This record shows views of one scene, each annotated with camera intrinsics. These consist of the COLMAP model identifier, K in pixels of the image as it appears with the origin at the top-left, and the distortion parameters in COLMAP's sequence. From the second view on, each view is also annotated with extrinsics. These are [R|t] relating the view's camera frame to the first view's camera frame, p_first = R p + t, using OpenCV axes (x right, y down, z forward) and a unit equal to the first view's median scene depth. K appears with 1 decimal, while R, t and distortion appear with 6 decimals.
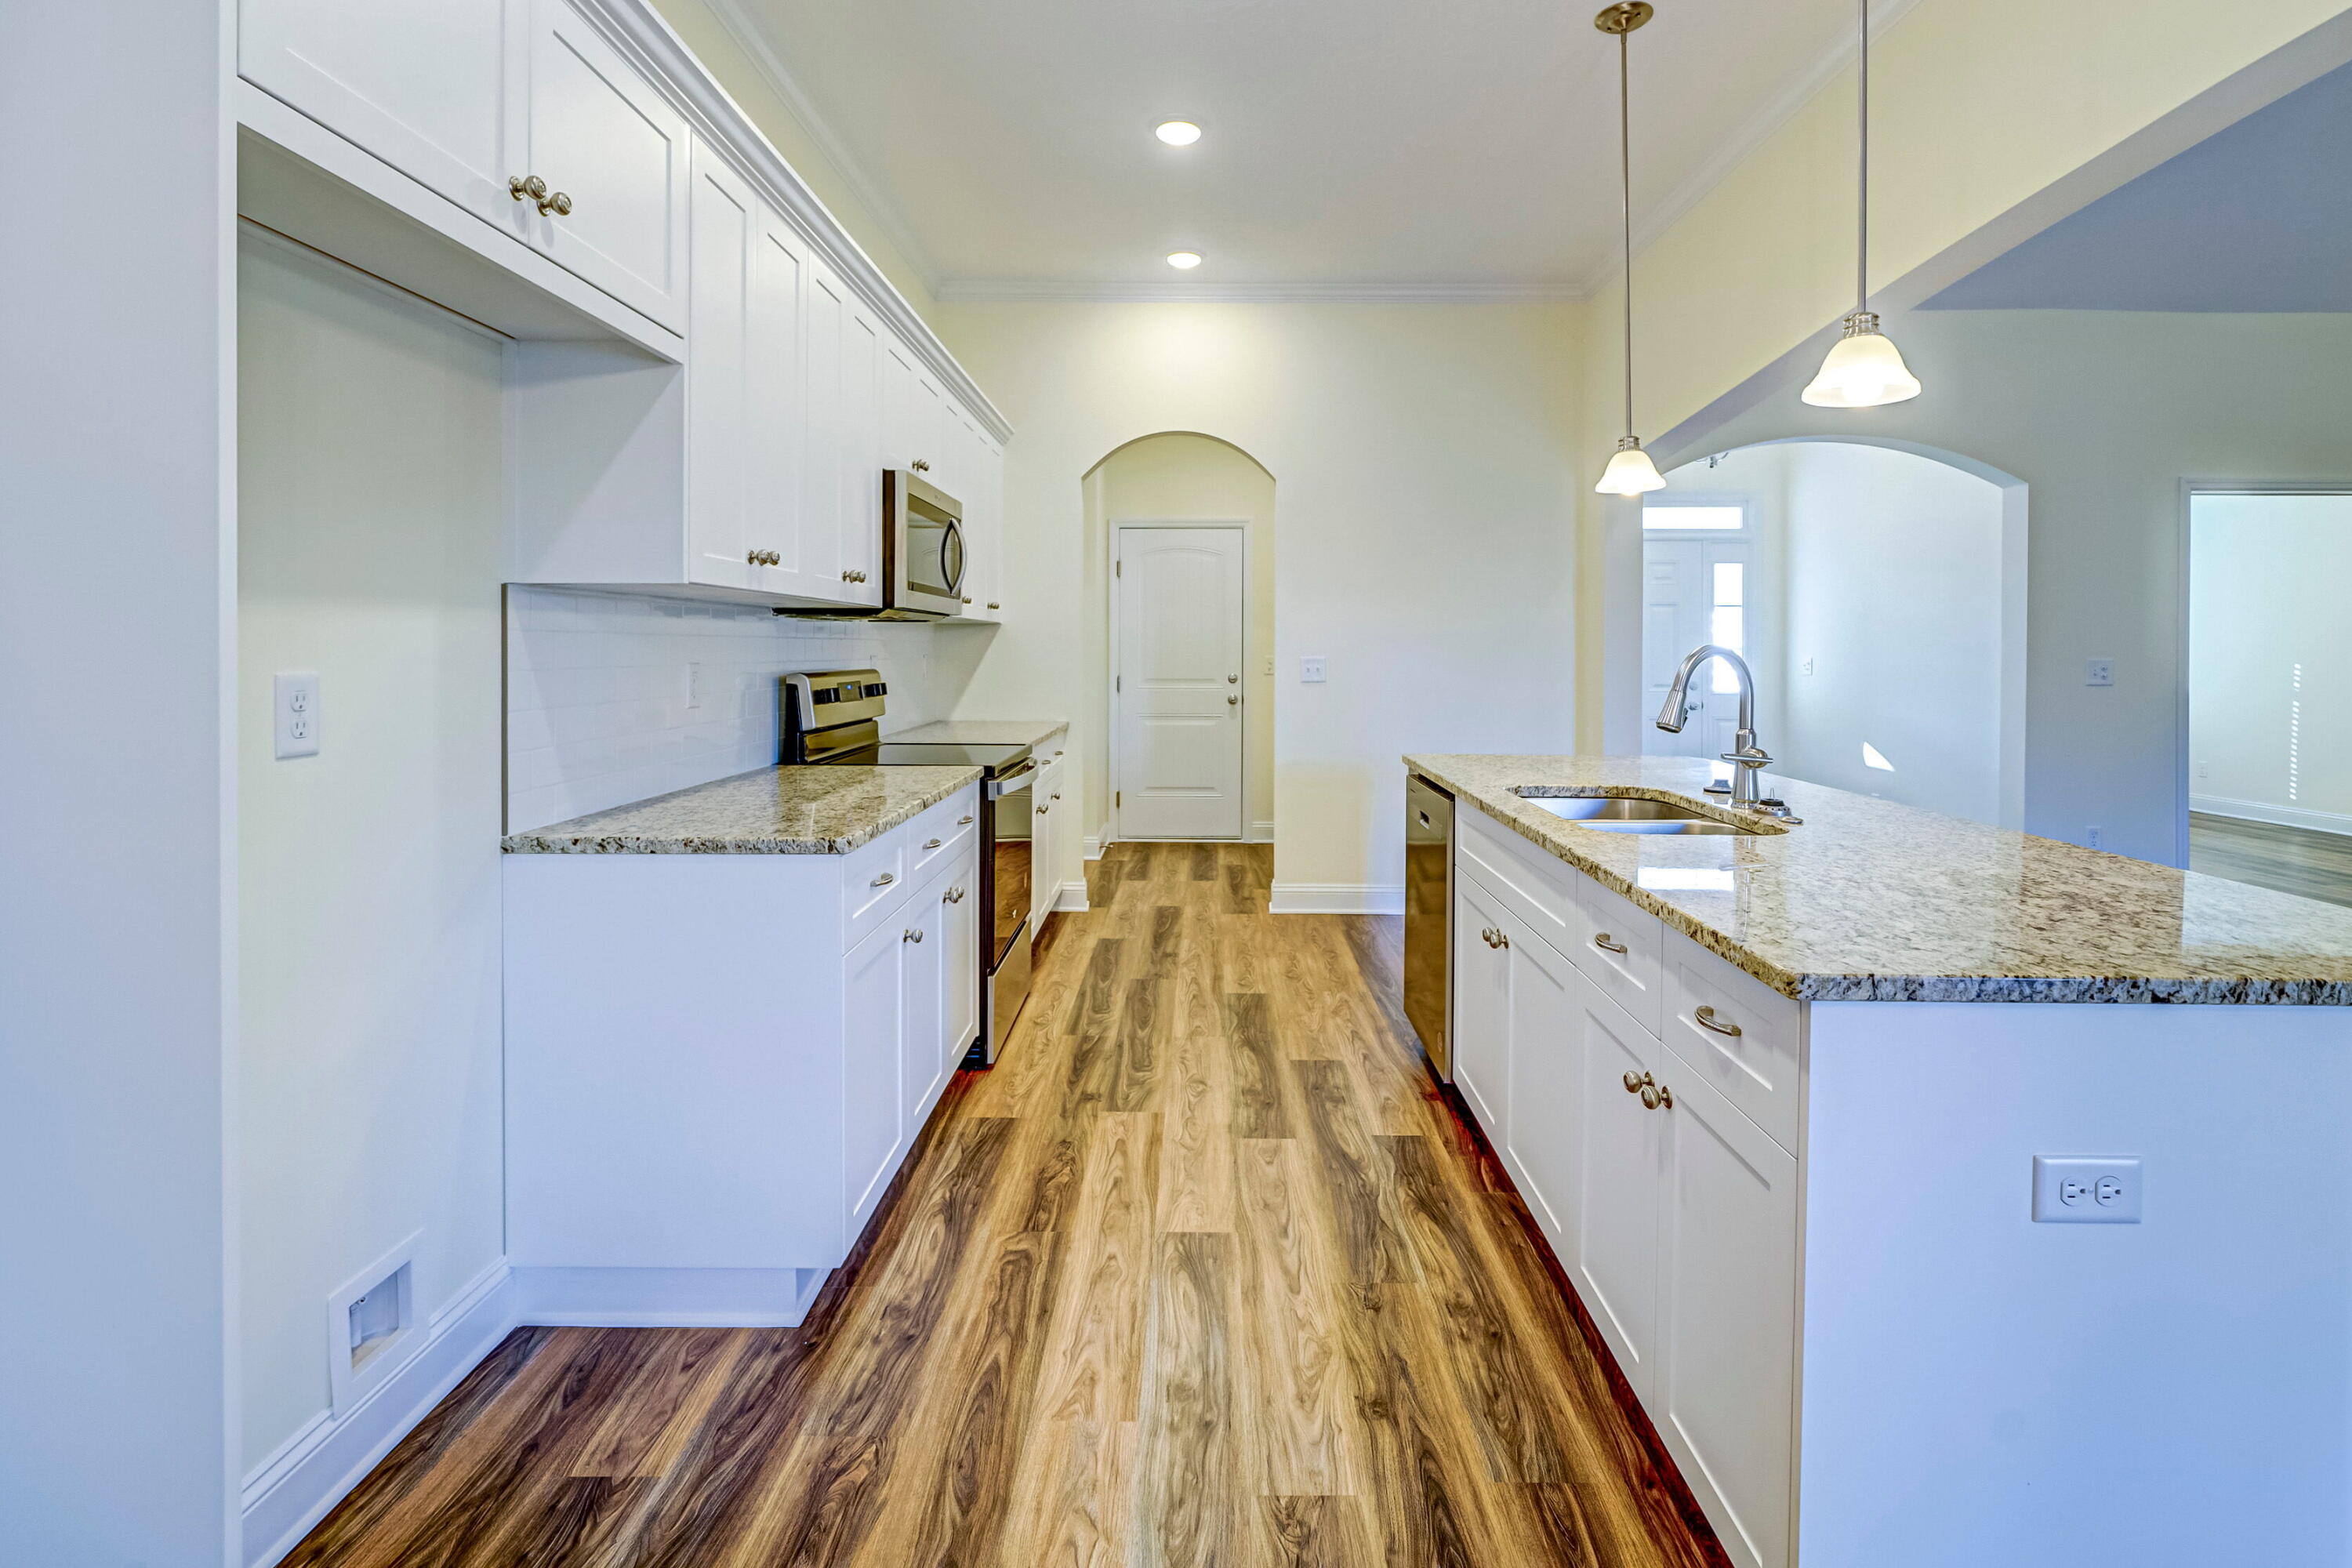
lens RADIAL K [[1113.8, 0, 1205.0], [0, 1113.8, 655.7], [0, 0, 1]] dist [-0.002685, 0.000159]
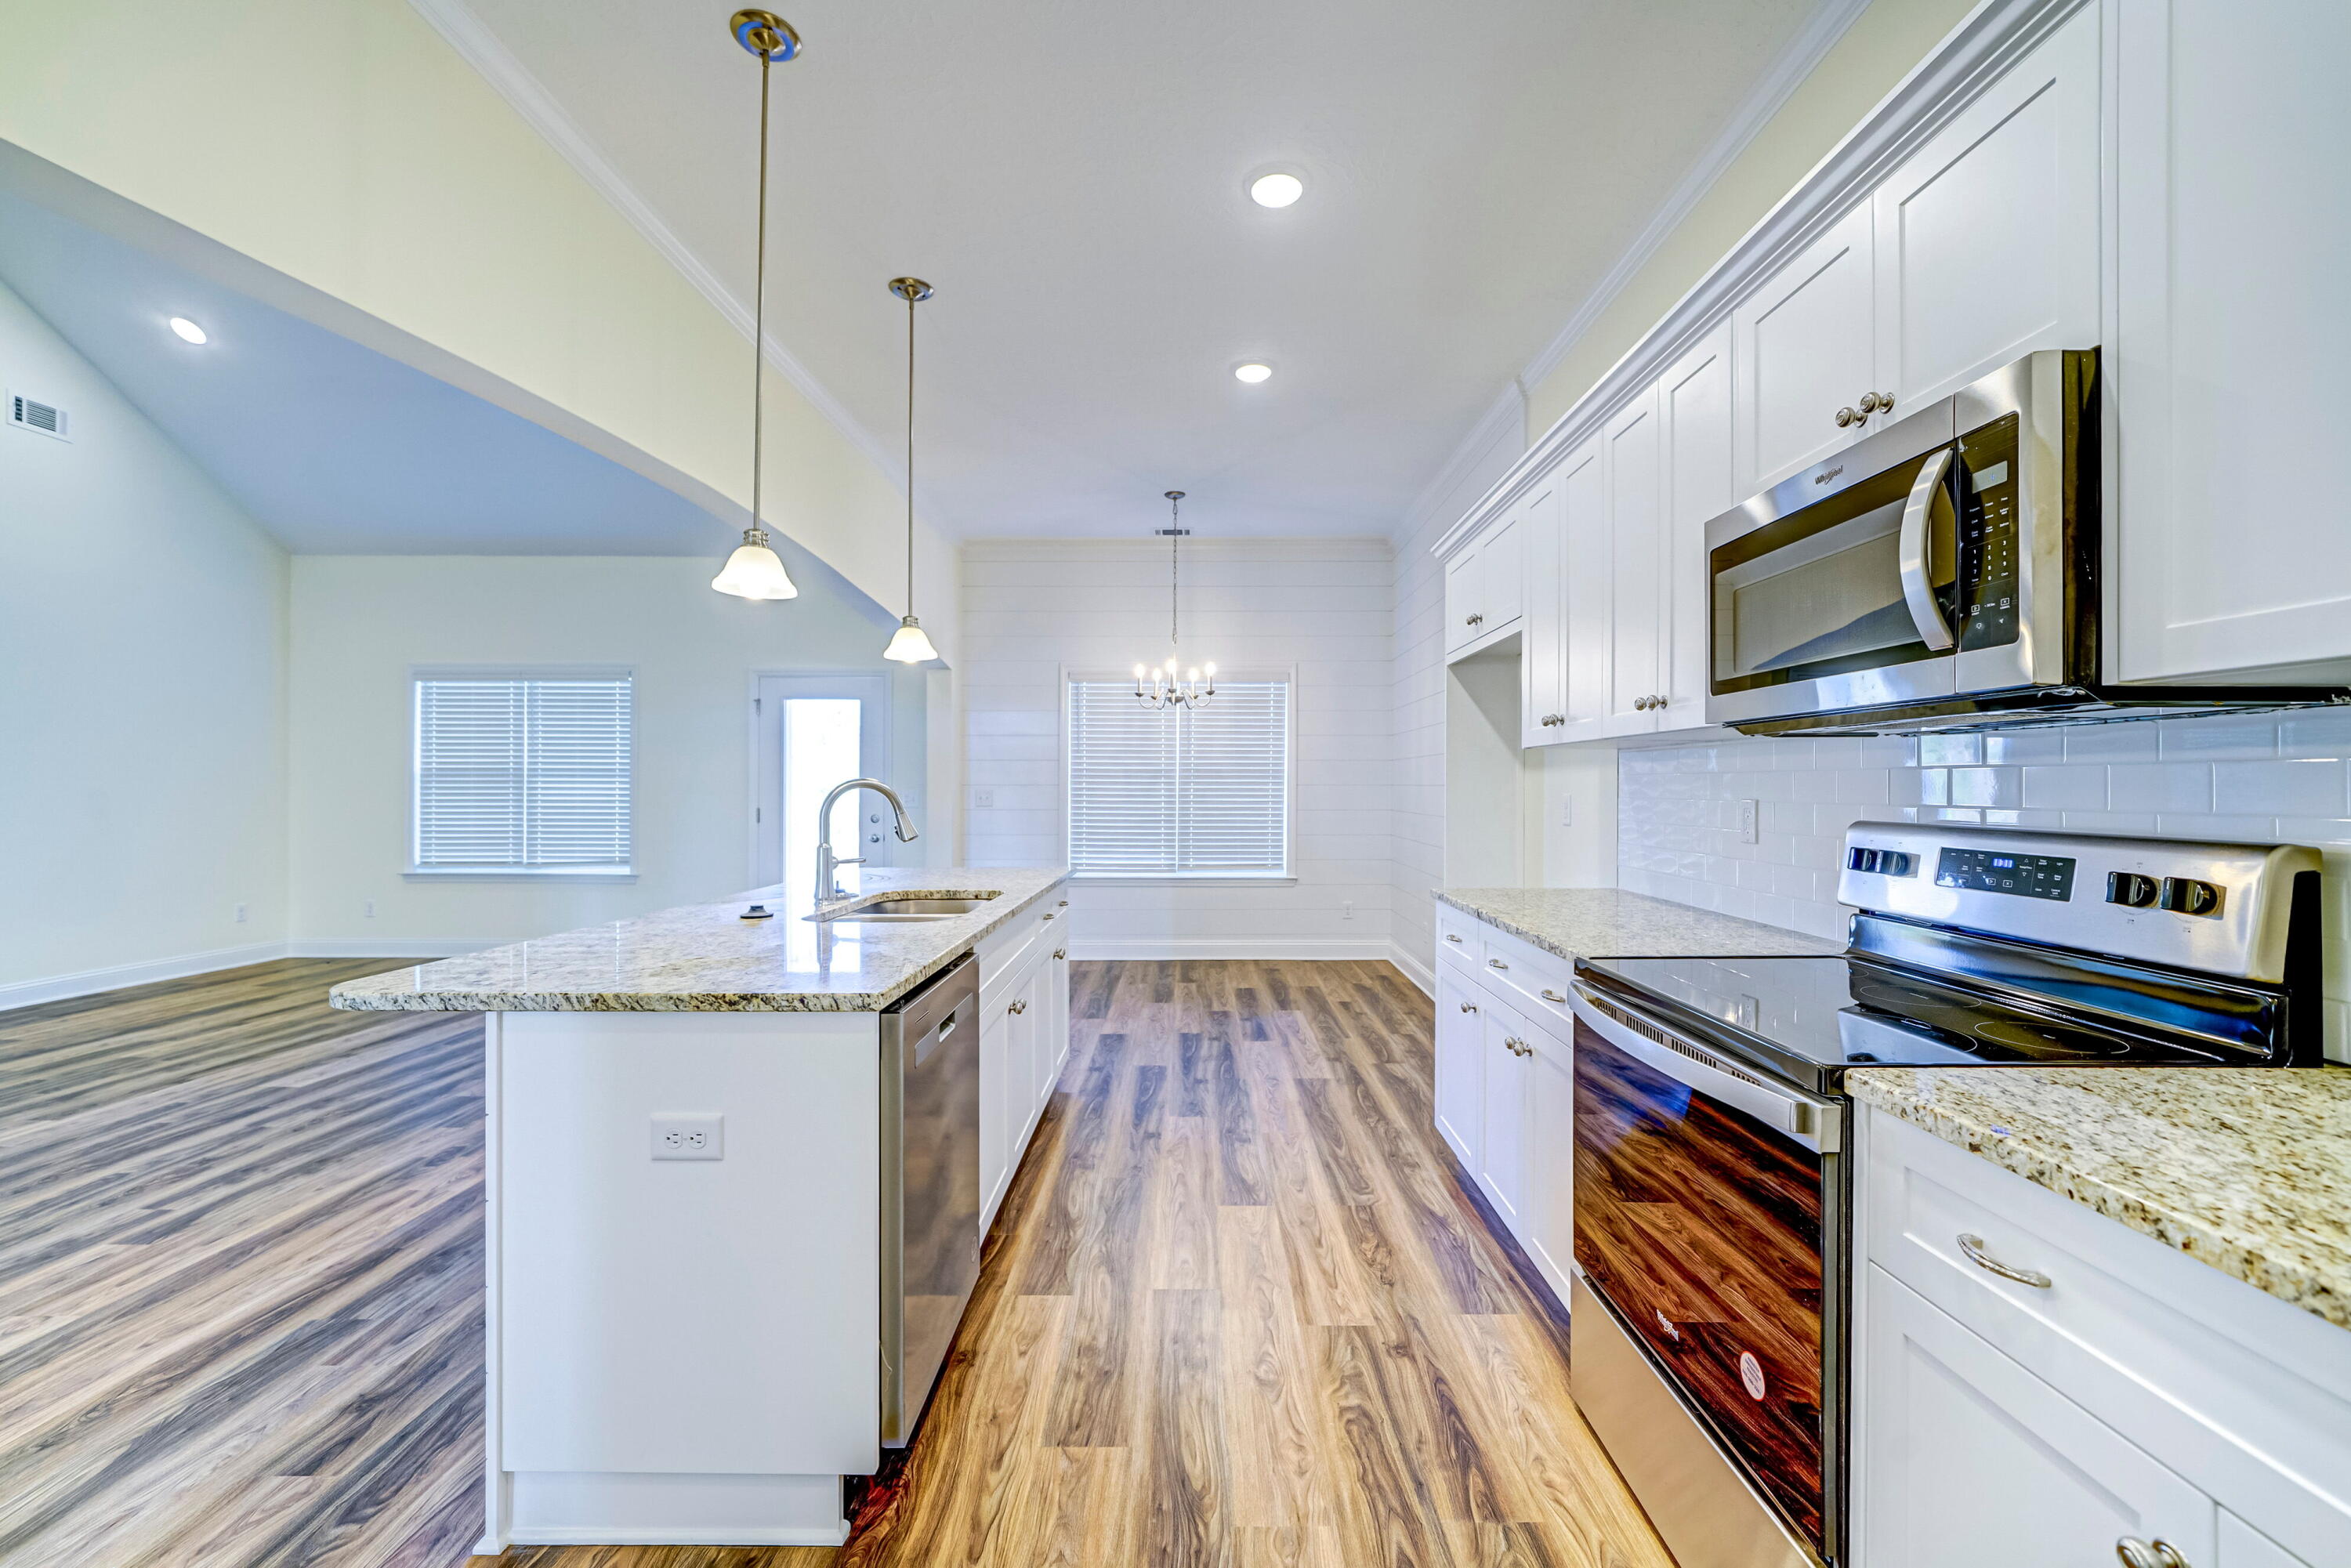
lens RADIAL K [[937.5, 0, 1194.9], [0, 937.5, 779.1], [0, 0, 1]] dist [-0.003115, 0.000294]
pose [[-0.999985, -0.005413, 0.000560, 0.045462], [-0.005413, 0.999985, -0.000084, -0.008868], [-0.000560, -0.000087, -1.000000, 1.714104]]
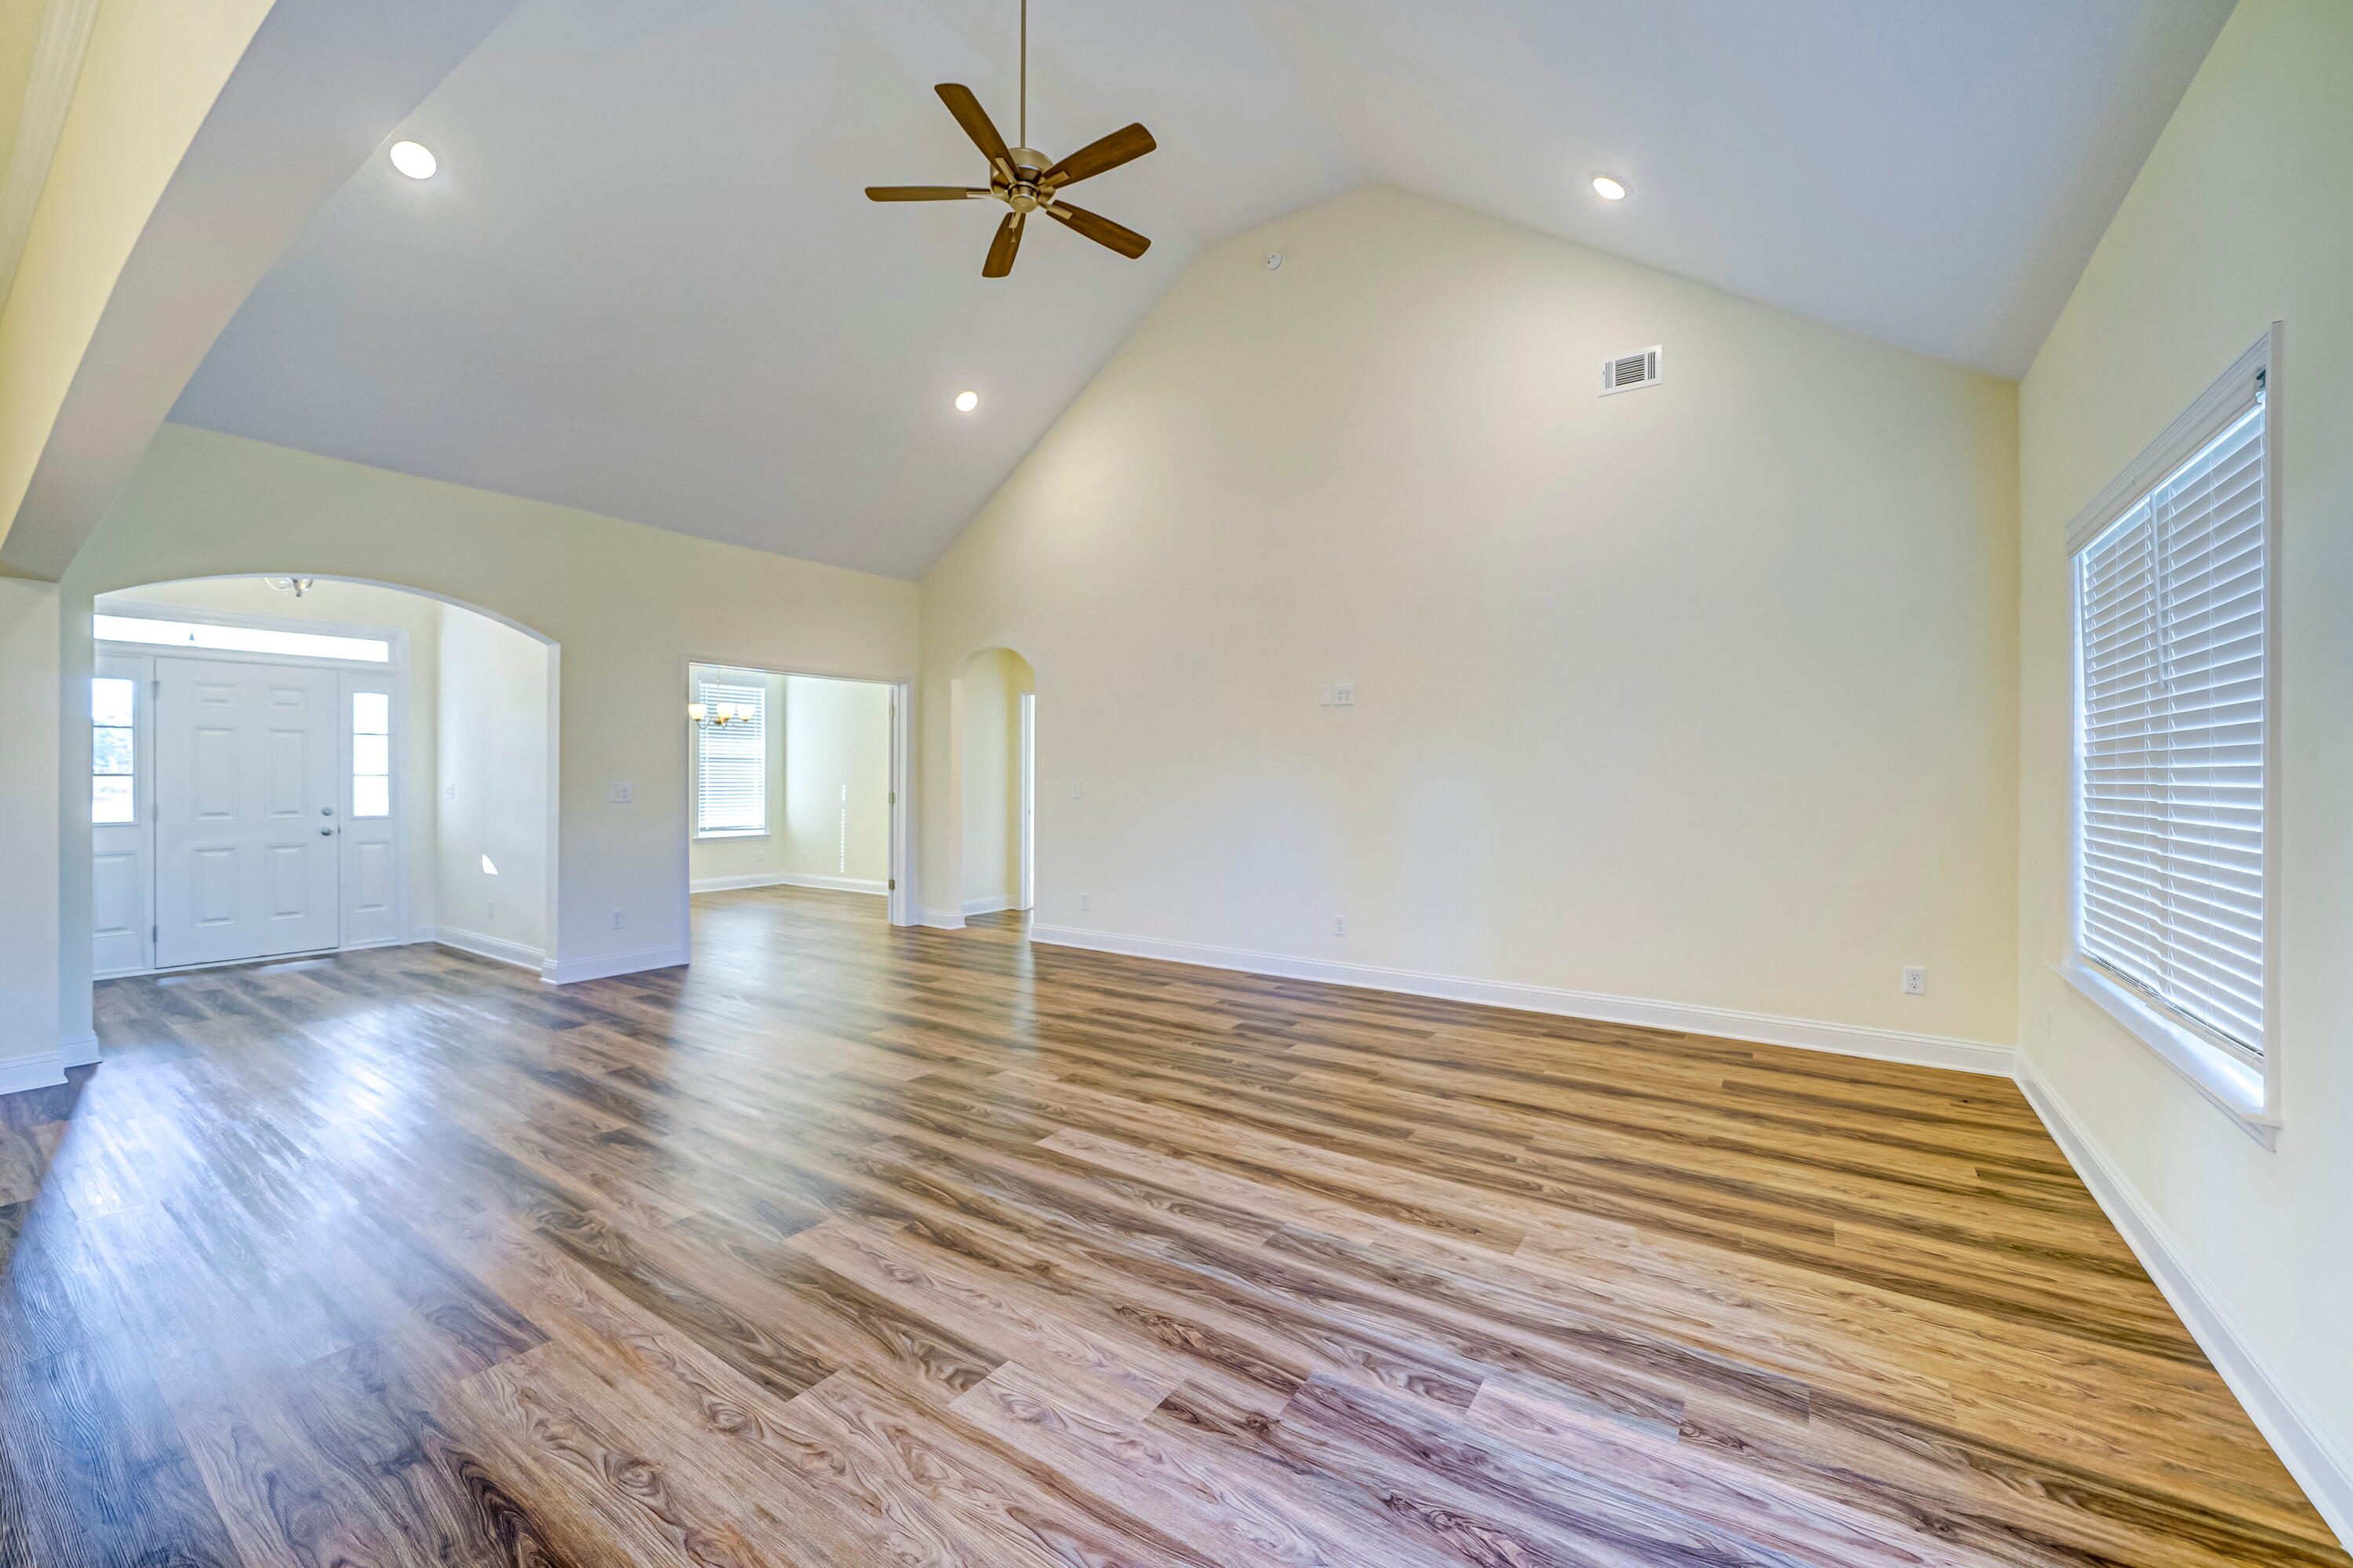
lens RADIAL K [[919.0, 0, 1168.9], [0, 919.0, 776.6], [0, 0, 1]] dist [-0.005990, -0.000283]
pose [[0.573162, -0.001597, 0.819441, 0.497778], [0.006048, 0.999979, -0.002282, 0.004208], [-0.819420, 0.006264, 0.573159, -0.278688]]
